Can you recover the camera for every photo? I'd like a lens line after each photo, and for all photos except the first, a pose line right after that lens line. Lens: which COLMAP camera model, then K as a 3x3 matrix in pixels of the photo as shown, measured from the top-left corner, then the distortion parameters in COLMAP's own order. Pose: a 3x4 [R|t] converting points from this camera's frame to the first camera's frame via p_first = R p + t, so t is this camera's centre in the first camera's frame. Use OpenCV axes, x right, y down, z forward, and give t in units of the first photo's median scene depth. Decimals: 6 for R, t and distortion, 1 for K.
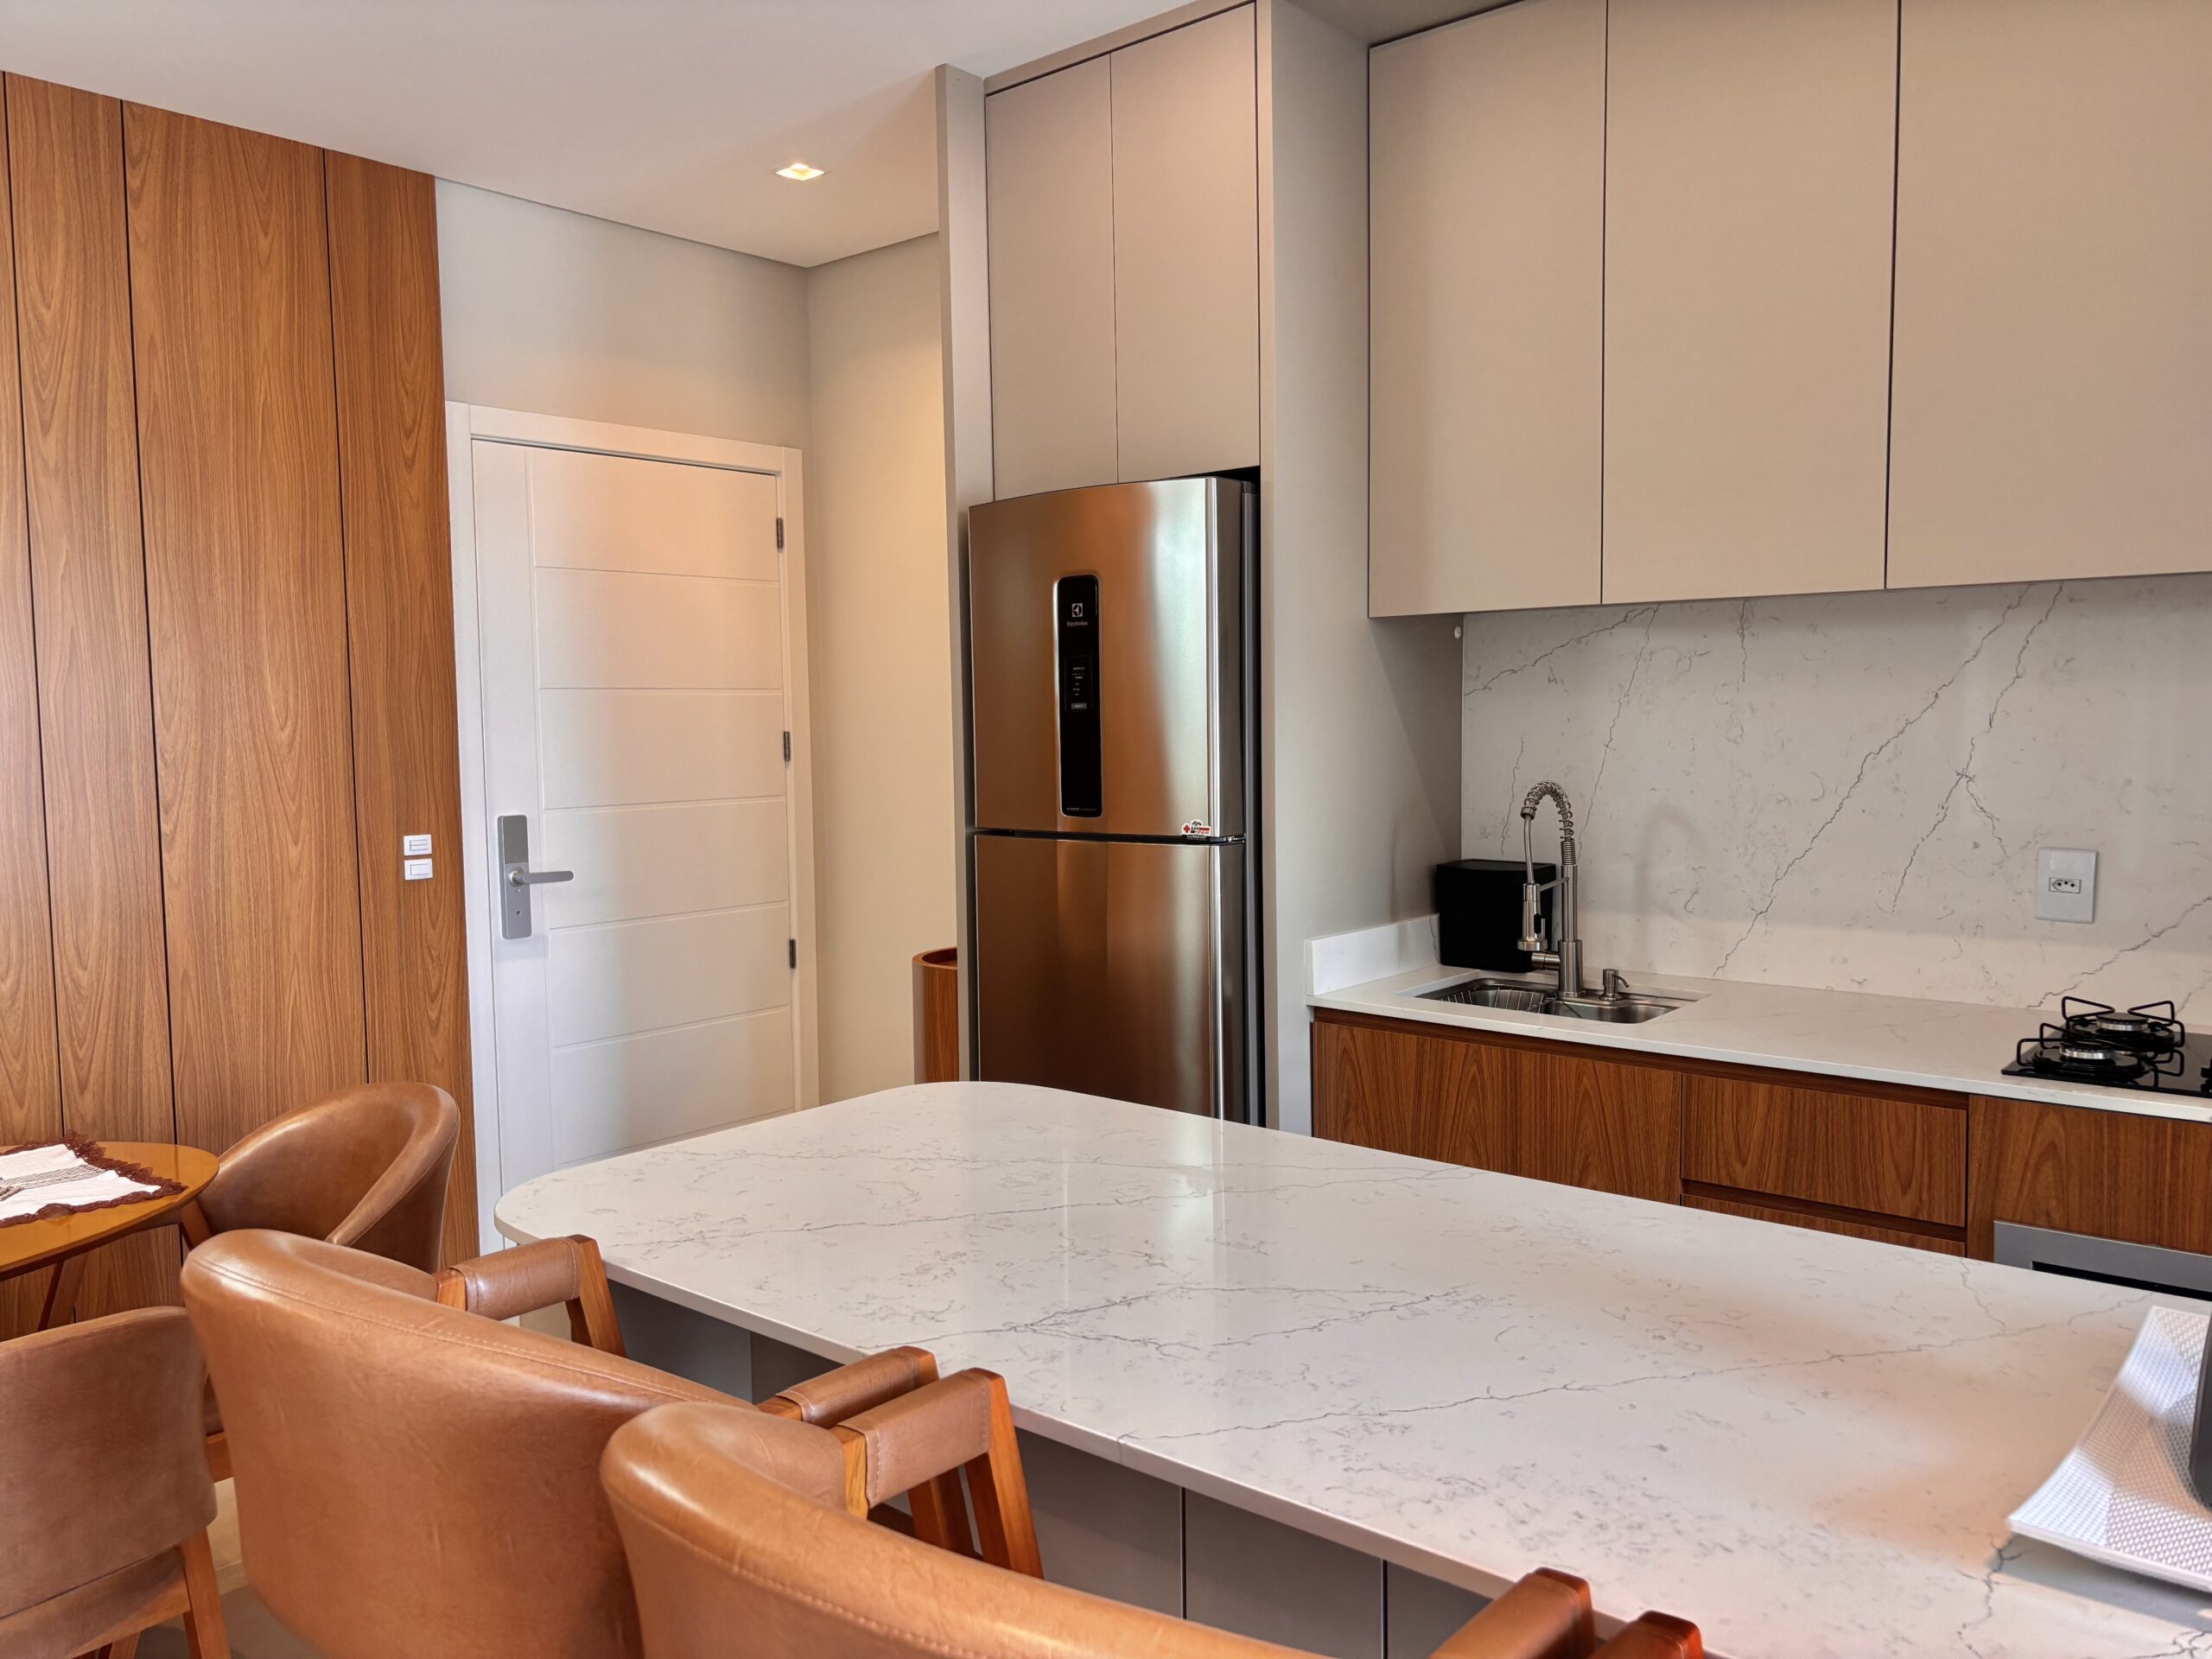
lens RADIAL K [[1675.8, 0, 1116.9], [0, 1675.8, 831.5], [0, 0, 1]] dist [0.052239, -0.057864]
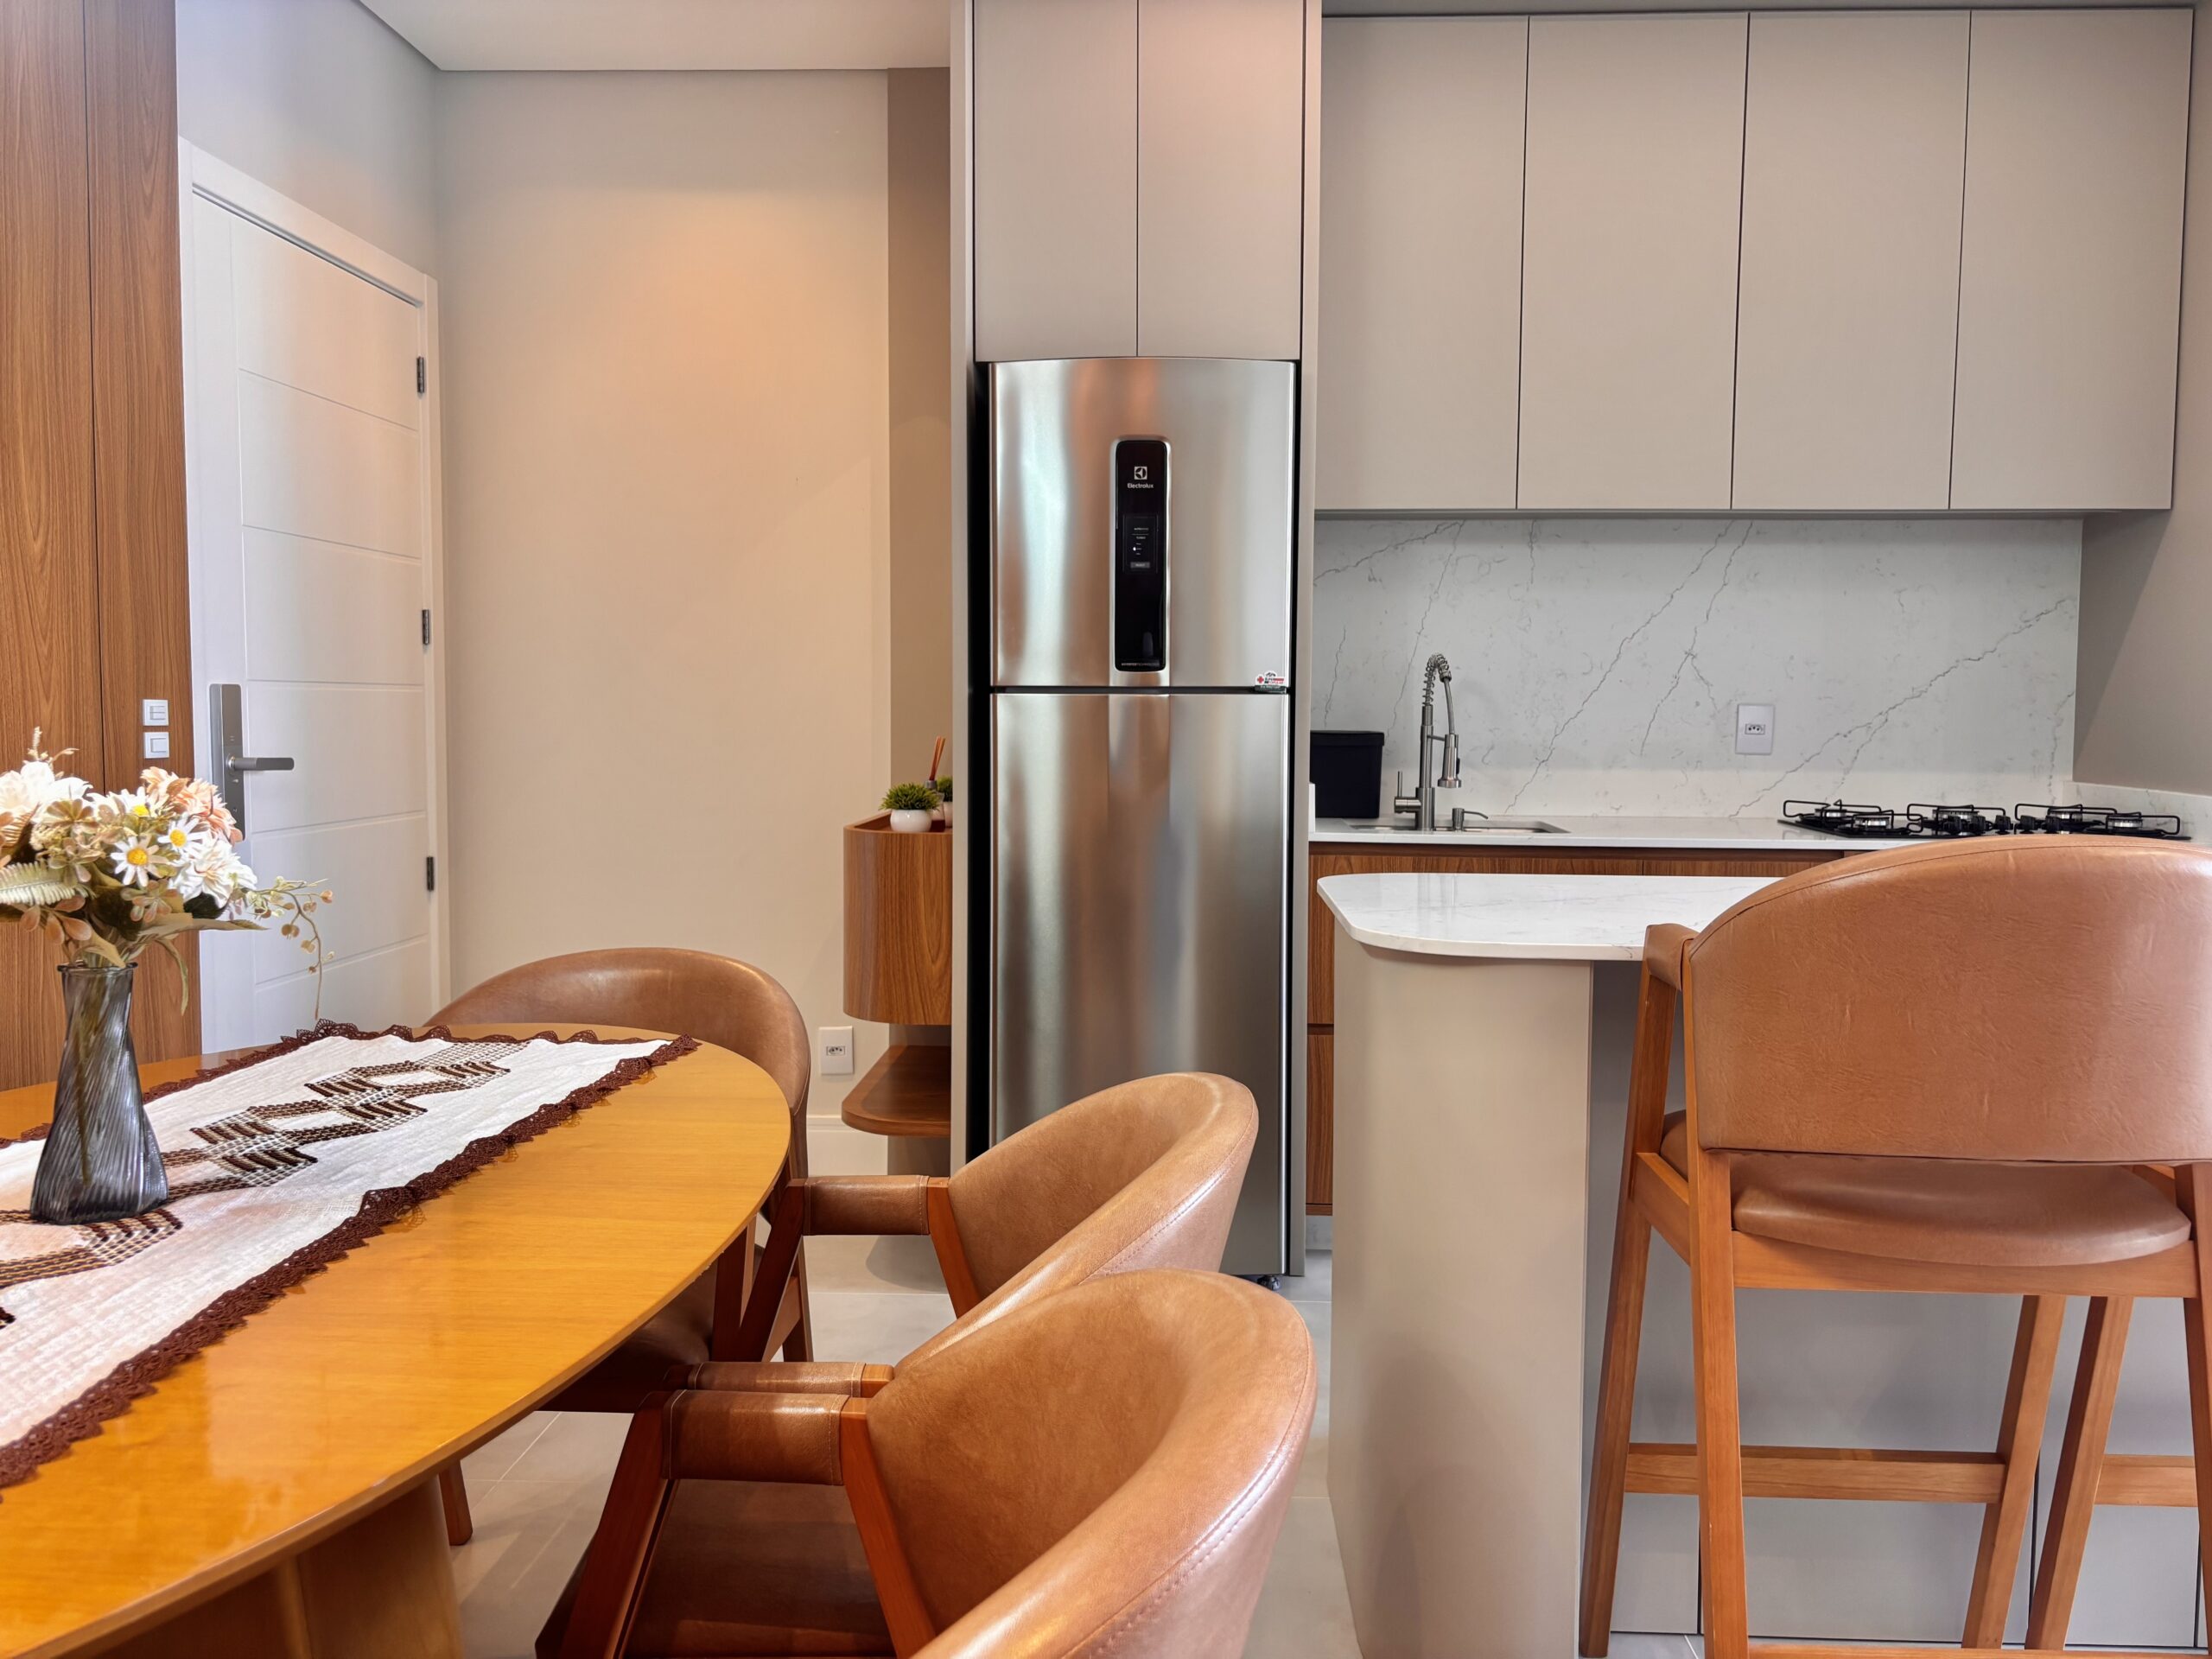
lens RADIAL K [[1675.8, 0, 1111.8], [0, 1675.8, 813.4], [0, 0, 1]] dist [0.052239, -0.057864]
pose [[0.788527, -0.019319, 0.614696, -0.583297], [0.026748, 0.999638, -0.002895, 0.071175], [-0.614418, 0.018725, 0.788759, 0.153781]]
